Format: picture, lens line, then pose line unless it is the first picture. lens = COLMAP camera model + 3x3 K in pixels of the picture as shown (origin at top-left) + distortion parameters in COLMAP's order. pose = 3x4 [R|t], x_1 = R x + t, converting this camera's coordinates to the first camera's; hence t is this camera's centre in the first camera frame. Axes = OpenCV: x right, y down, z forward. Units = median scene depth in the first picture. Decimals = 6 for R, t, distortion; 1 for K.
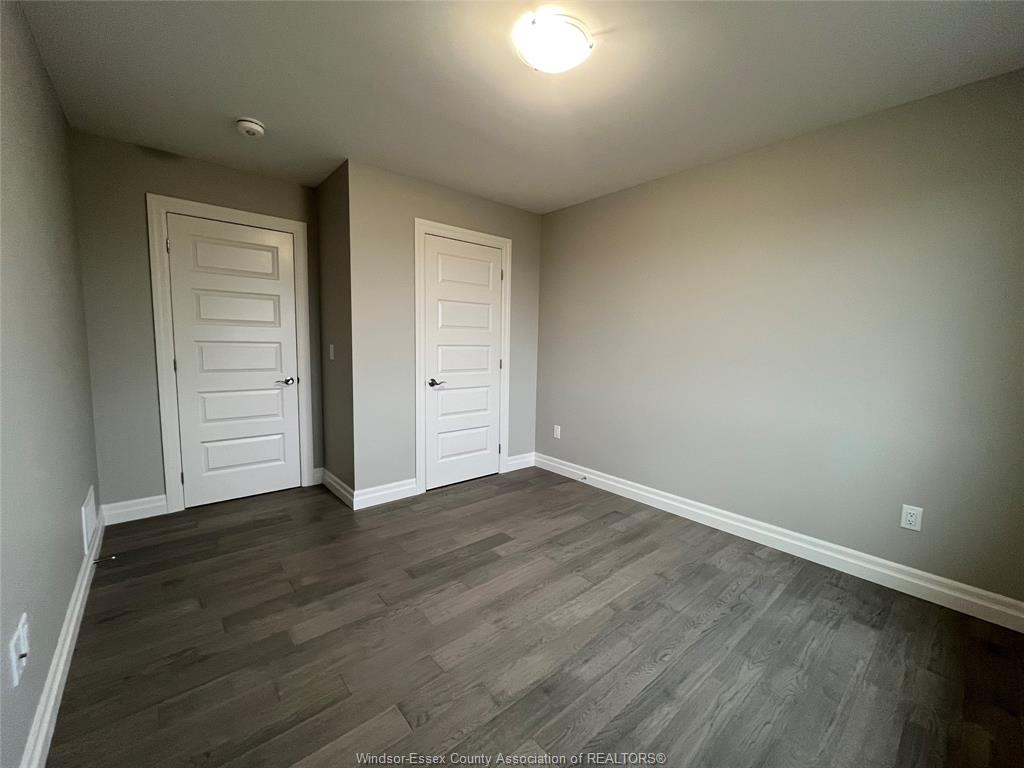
lens RADIAL K [[413.8, 0, 512.0], [0, 413.8, 384.0], [0, 0, 1]] dist [0.000929, 0.000458]
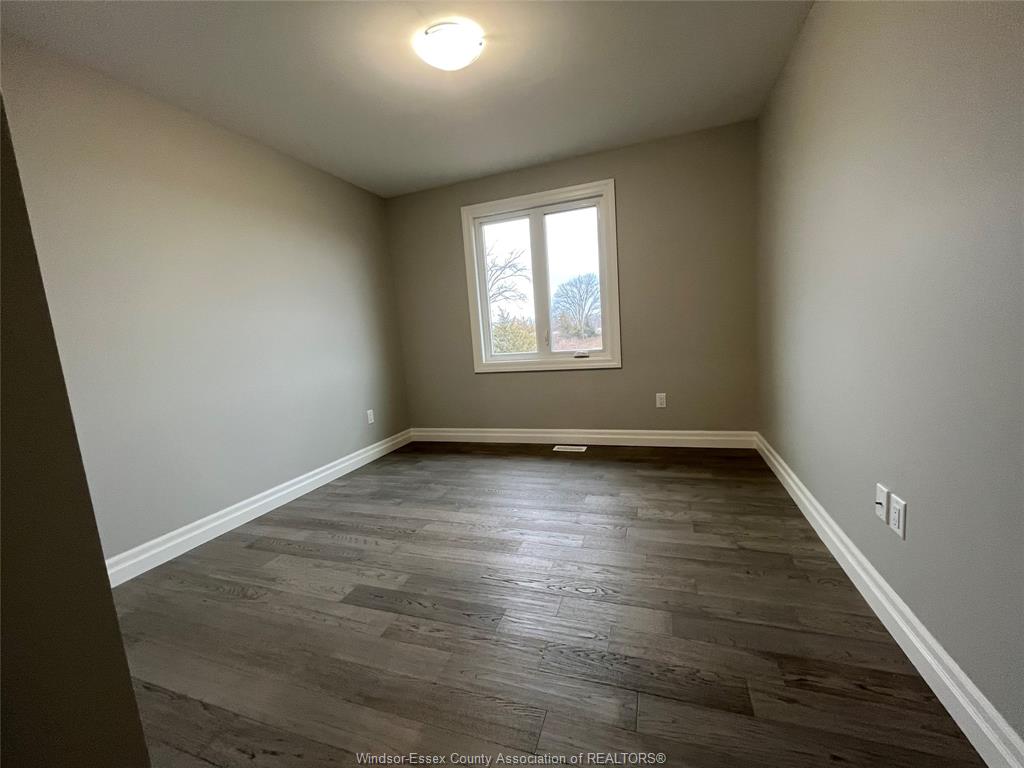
lens RADIAL K [[413.8, 0, 512.0], [0, 413.8, 384.0], [0, 0, 1]] dist [0.000929, 0.000458]
pose [[-0.495318, -0.093323, 0.863684, -0.755928], [0.151210, 0.969774, 0.191504, -0.056195], [-0.855450, 0.225453, -0.466236, 1.109794]]
